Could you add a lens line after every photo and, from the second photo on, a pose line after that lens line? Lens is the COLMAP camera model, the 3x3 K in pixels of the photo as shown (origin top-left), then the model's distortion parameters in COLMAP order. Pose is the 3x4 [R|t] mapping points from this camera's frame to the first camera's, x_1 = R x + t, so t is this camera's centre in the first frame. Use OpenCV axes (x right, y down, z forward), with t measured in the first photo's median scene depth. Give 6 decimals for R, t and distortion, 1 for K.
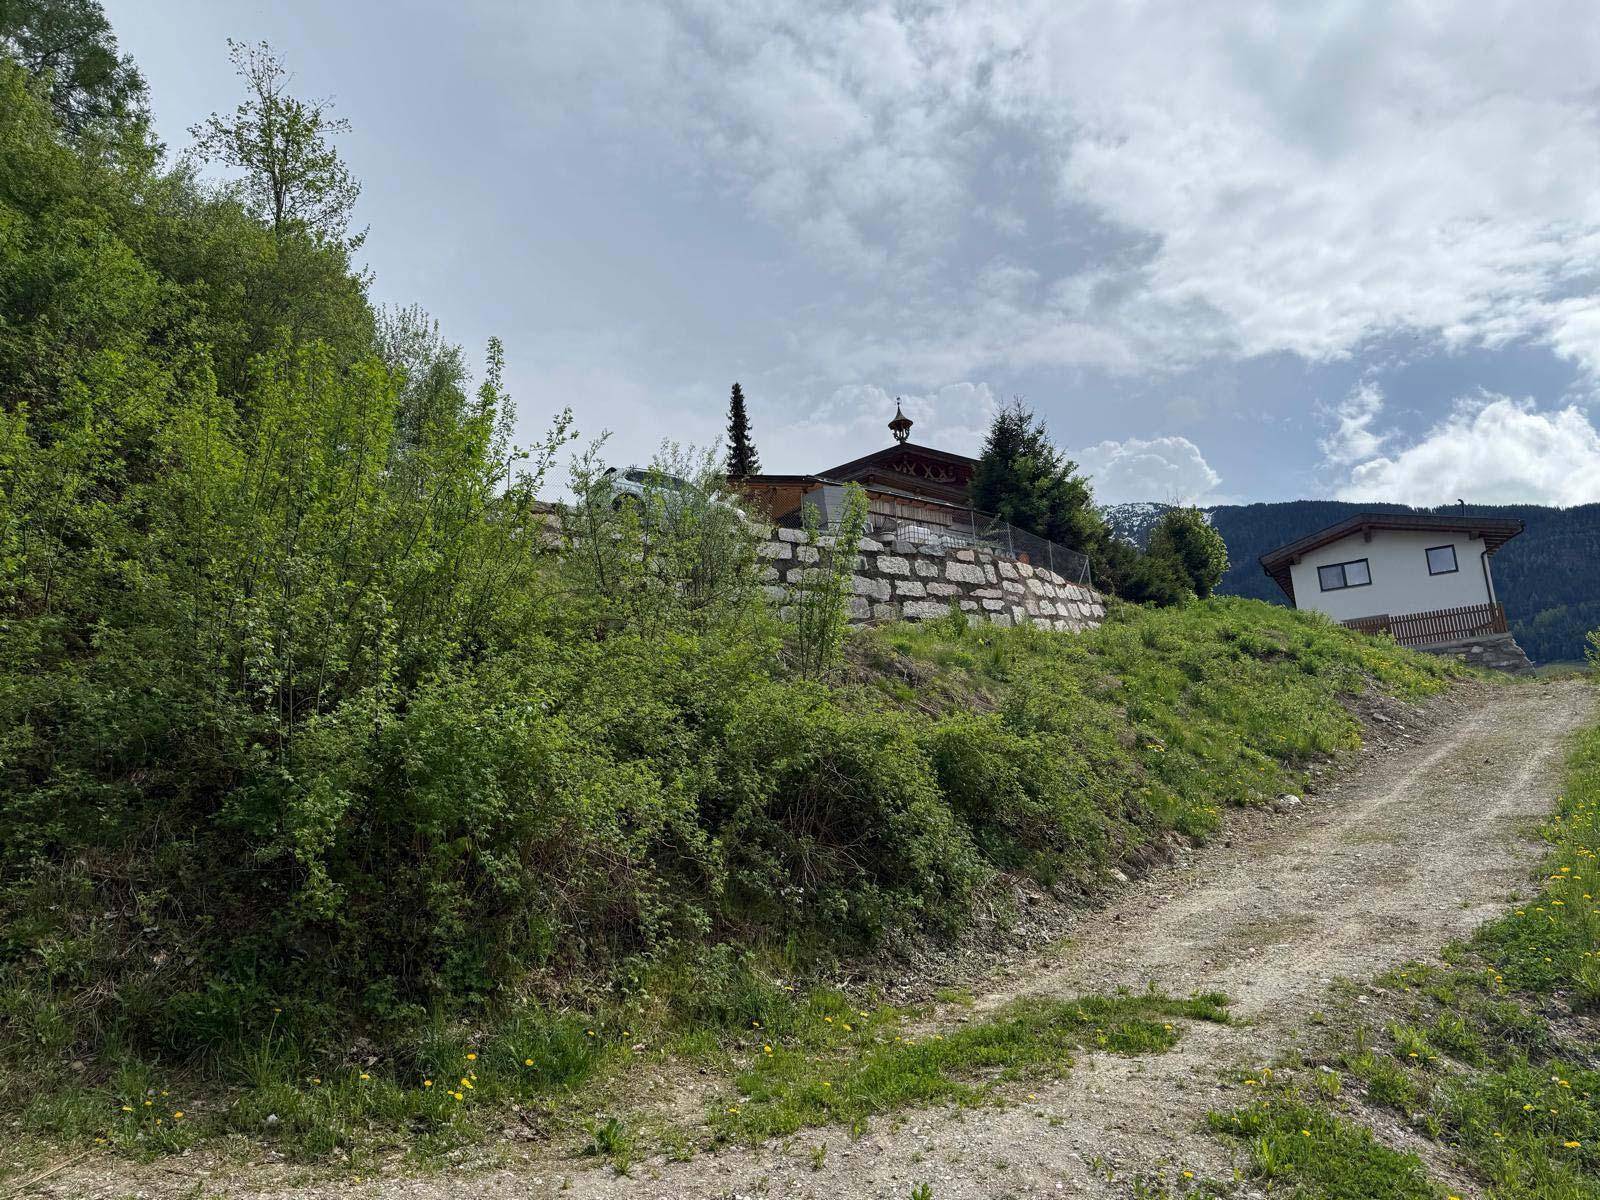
lens RADIAL K [[1093.8, 0, 804.5], [0, 1093.8, 623.7], [0, 0, 1]] dist [0.025106, -0.022211]
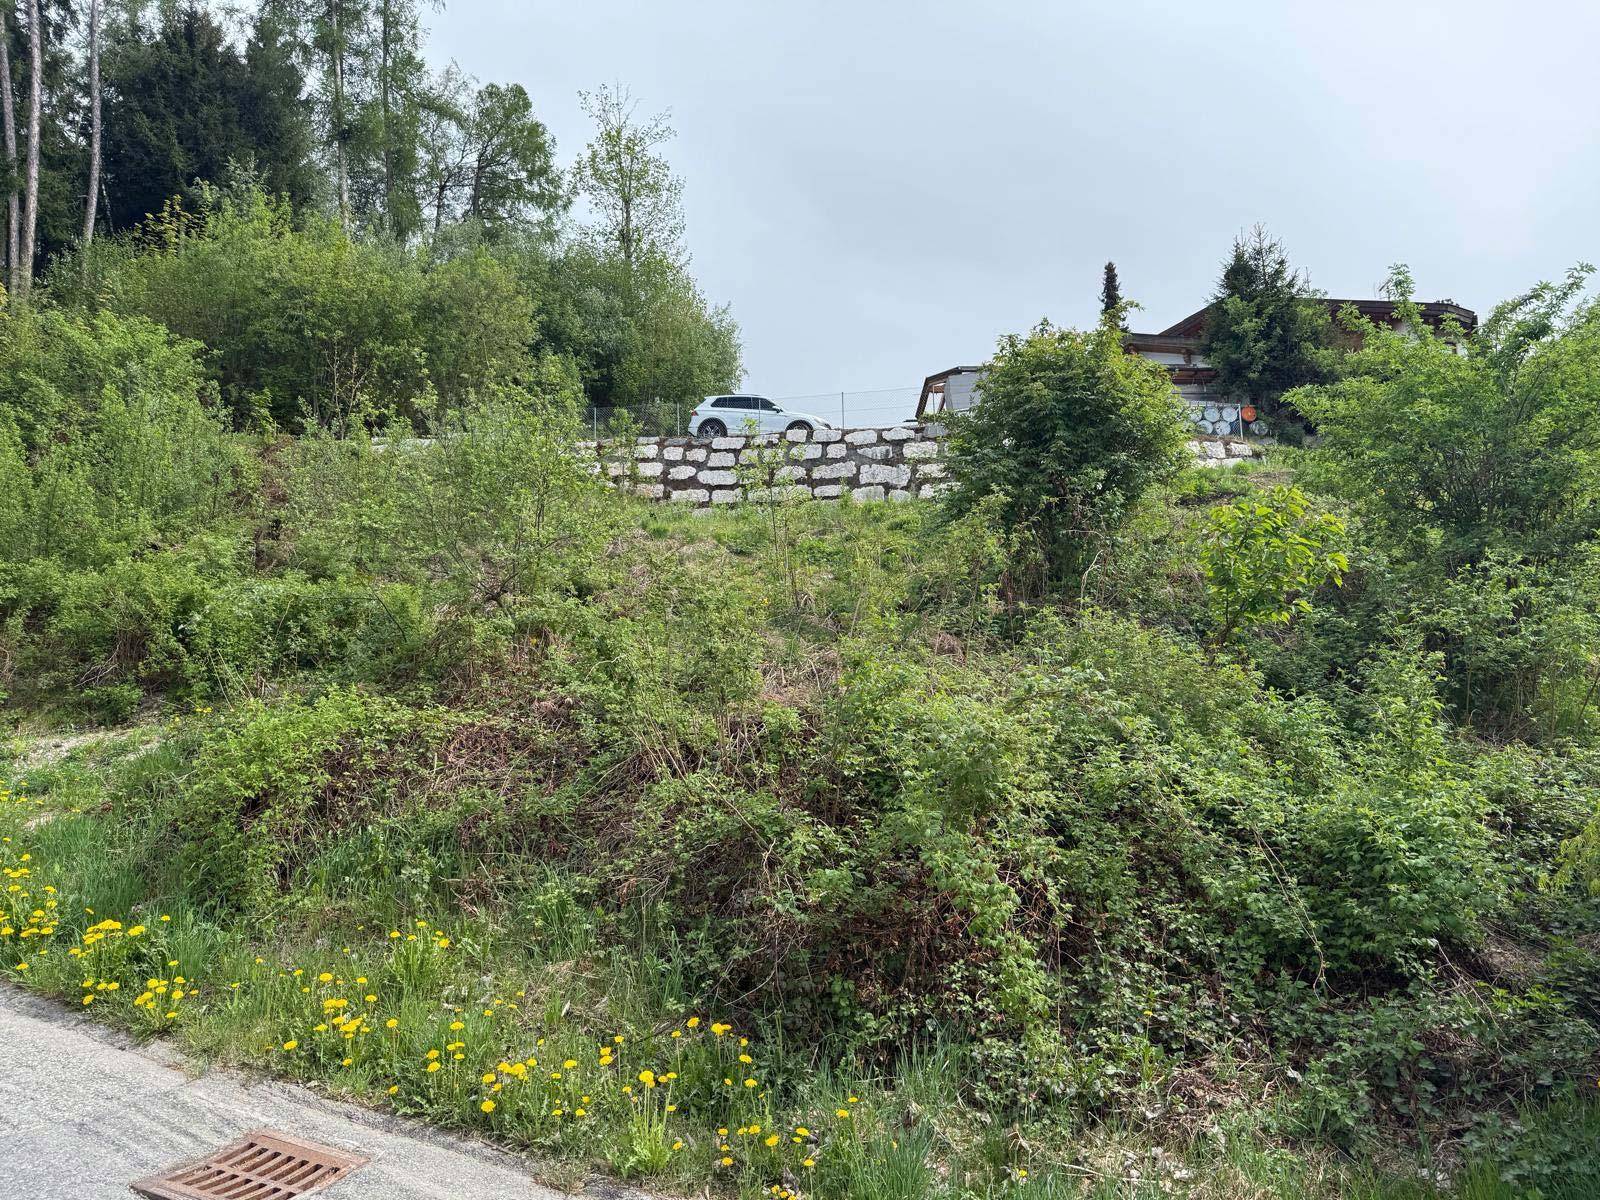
lens RADIAL K [[1120.5, 0, 789.9], [0, 1120.5, 613.1], [0, 0, 1]] dist [0.054894, -0.069119]
pose [[0.816104, -0.043893, -0.576236, 0.591405], [0.080607, 0.996010, 0.038293, 0.049090], [0.572256, -0.077700, 0.816386, 0.060067]]
